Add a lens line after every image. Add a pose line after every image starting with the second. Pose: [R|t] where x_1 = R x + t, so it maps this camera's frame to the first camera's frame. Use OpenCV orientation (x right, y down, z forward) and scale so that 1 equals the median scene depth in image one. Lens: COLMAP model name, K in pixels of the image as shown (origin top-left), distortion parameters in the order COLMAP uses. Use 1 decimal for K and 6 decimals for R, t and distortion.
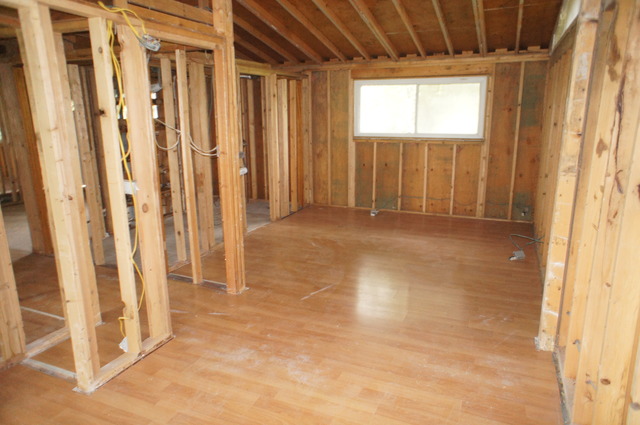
lens RADIAL K [[432.4, 0, 320.2], [0, 432.4, 215.4], [0, 0, 1]] dist [-0.073400, 0.102543]
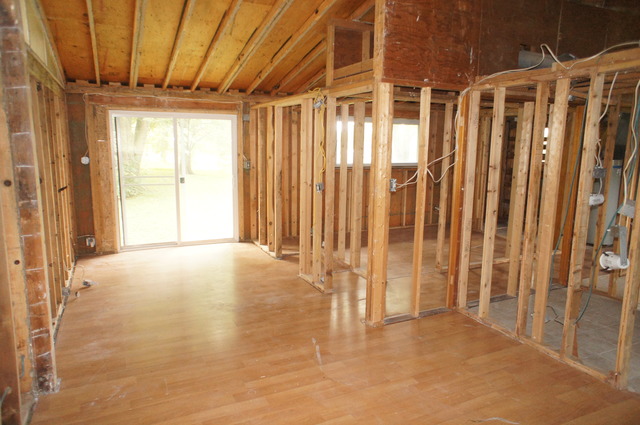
lens RADIAL K [[432.4, 0, 320.2], [0, 432.4, 215.4], [0, 0, 1]] dist [-0.073400, 0.102543]
pose [[-0.648692, 0.128362, -0.750148, 0.455316], [-0.181557, 0.931114, 0.316330, -0.264687], [0.739078, 0.341395, -0.580700, 1.062696]]
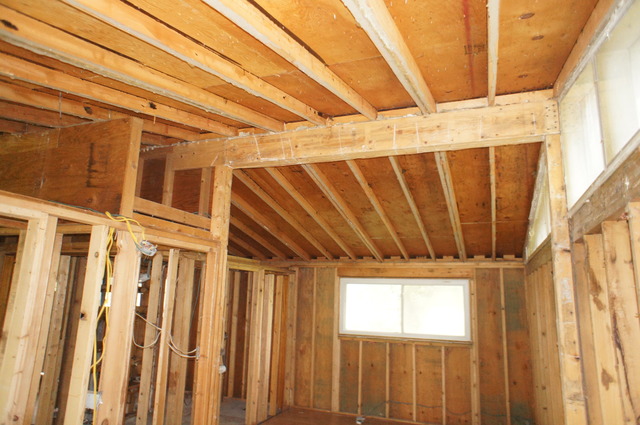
lens RADIAL K [[432.4, 0, 320.2], [0, 432.4, 215.4], [0, 0, 1]] dist [-0.073400, 0.102543]
pose [[0.998448, 0.046170, 0.031153, -0.009098], [-0.029292, 0.911009, -0.411346, -0.031581], [-0.047373, 0.409795, 0.910947, 0.005615]]
